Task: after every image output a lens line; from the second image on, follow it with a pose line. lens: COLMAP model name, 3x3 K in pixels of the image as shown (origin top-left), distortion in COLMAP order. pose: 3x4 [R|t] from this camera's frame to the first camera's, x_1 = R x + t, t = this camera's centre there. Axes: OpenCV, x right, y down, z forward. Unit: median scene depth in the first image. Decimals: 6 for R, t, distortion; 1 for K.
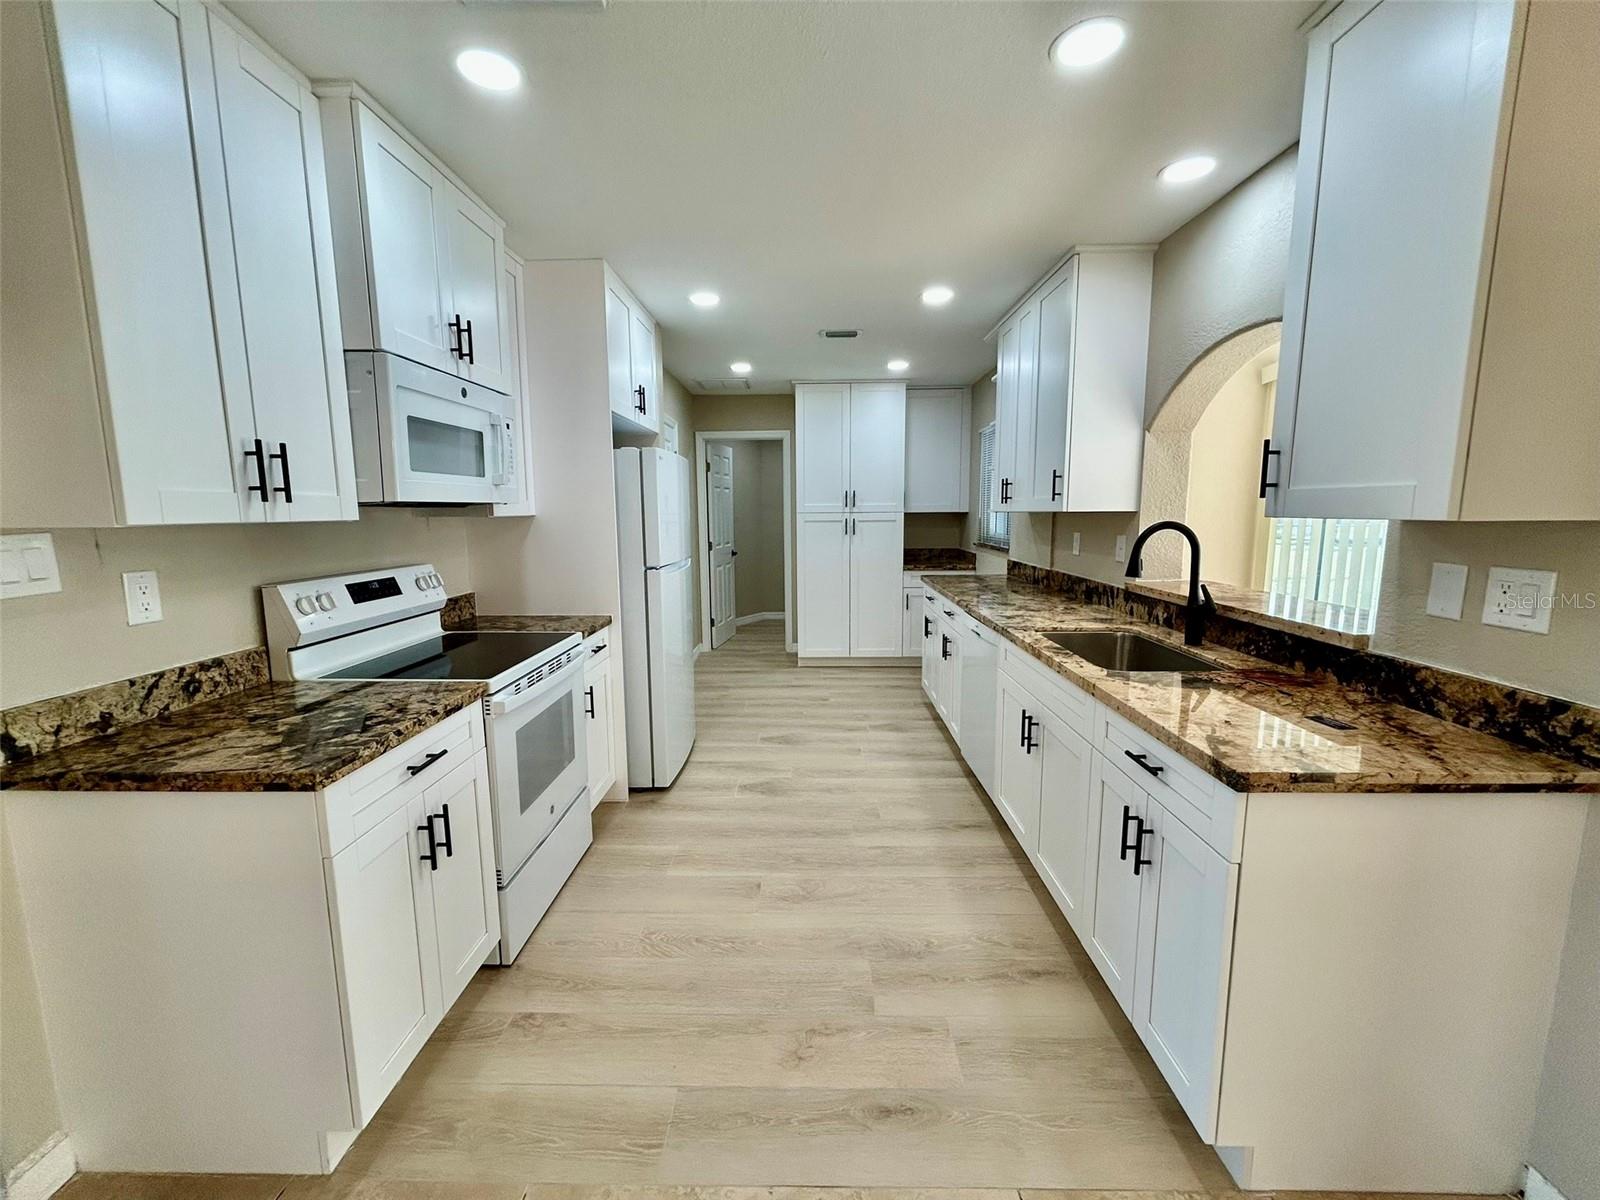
lens RADIAL K [[652.0, 0, 796.8], [0, 652.0, 595.5], [0, 0, 1]] dist [0.000971, 0.000096]
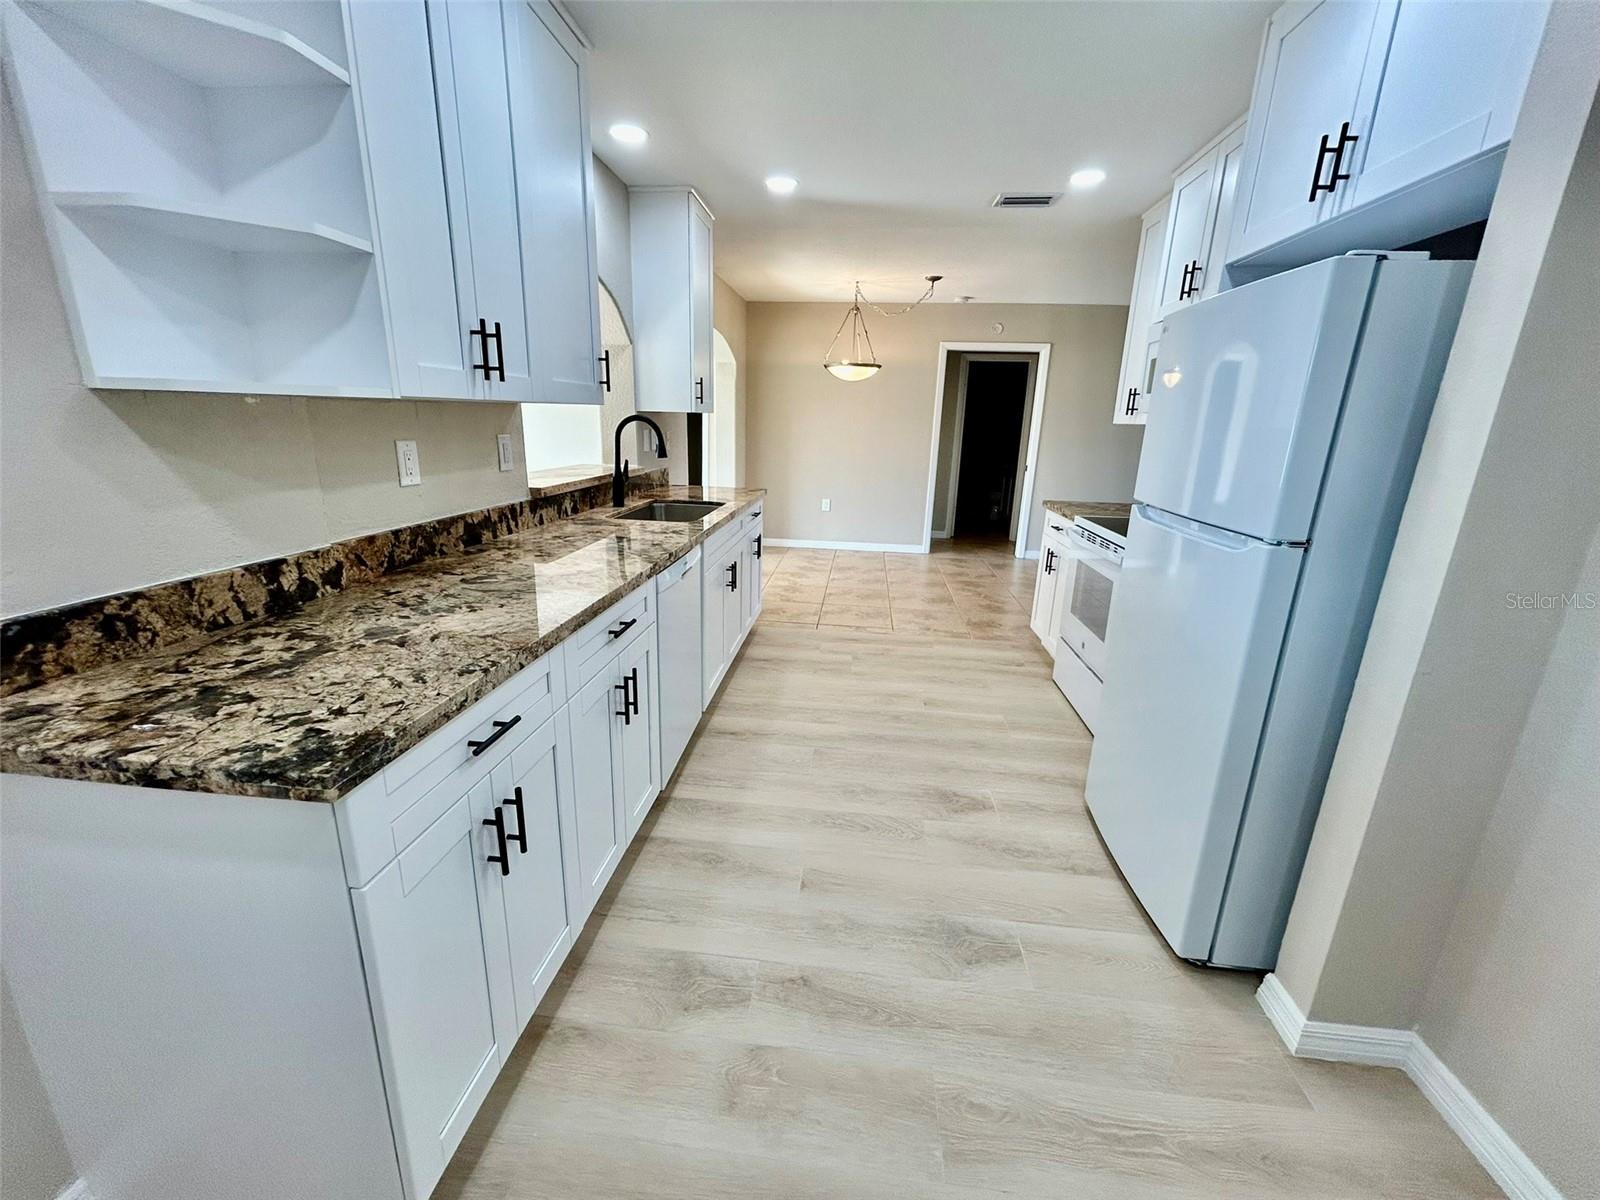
lens RADIAL K [[647.4, 0, 802.9], [0, 647.4, 599.8], [0, 0, 1]] dist [0.001214, 0.000146]
pose [[-0.996883, -0.043336, 0.065924, 0.140427], [-0.013931, 0.919189, 0.393570, -0.328255], [-0.077652, 0.391425, -0.916928, 2.630577]]
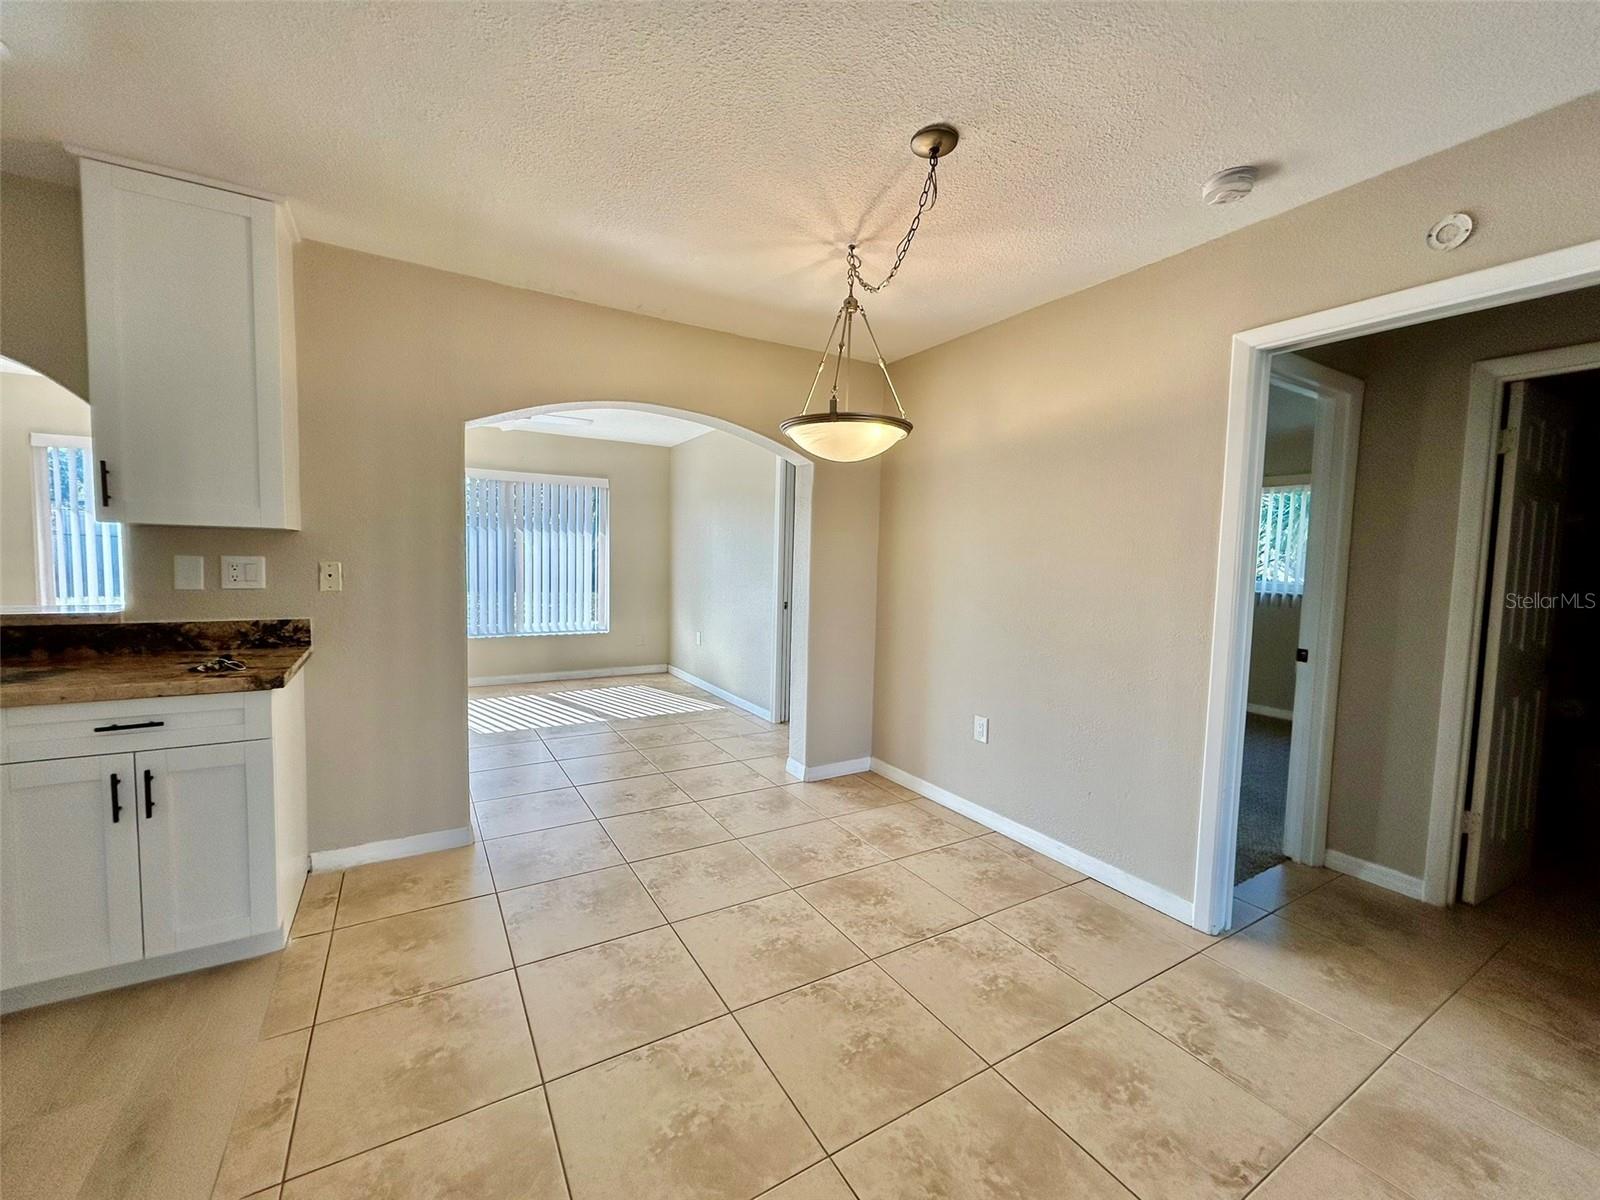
lens RADIAL K [[647.4, 0, 802.9], [0, 647.4, 599.8], [0, 0, 1]] dist [0.001214, 0.000146]
pose [[-0.542436, -0.066133, 0.837490, -0.841675], [0.089506, 0.986673, 0.135886, -0.016630], [-0.835316, 0.148669, -0.529287, 0.437359]]
